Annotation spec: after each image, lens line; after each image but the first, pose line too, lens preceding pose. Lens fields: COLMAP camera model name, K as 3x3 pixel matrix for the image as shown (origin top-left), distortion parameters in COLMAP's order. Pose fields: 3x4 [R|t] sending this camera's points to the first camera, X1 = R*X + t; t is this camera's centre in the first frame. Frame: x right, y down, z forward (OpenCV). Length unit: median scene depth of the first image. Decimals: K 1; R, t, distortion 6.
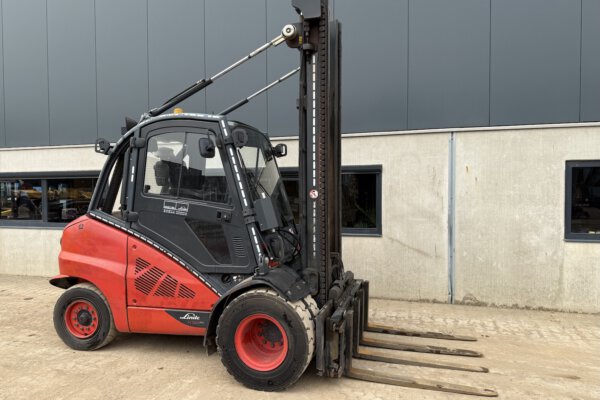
lens RADIAL K [[425.3, 0, 295.6], [0, 425.3, 200.7], [0, 0, 1]] dist [0.050467, -0.062557]
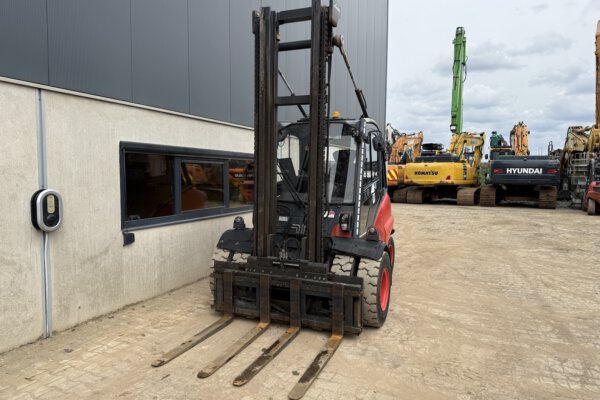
lens RADIAL K [[425.3, 0, 300.9], [0, 425.3, 196.1], [0, 0, 1]] dist [0.050467, -0.062557]
pose [[0.120006, -0.047498, 0.991636, -1.204972], [0.015557, 0.998822, 0.045960, -0.017125], [-0.992651, 0.009911, 0.120604, 0.824291]]
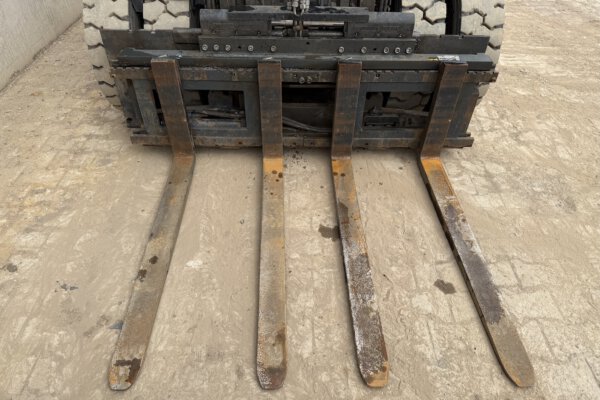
lens RADIAL K [[425.3, 0, 300.8], [0, 425.3, 198.4], [0, 0, 1]] dist [0.050467, -0.062557]
pose [[-0.288002, -0.629309, 0.721821, -0.715152], [0.015888, 0.750514, 0.660664, 0.032042], [-0.957498, 0.201741, -0.206151, 1.066321]]
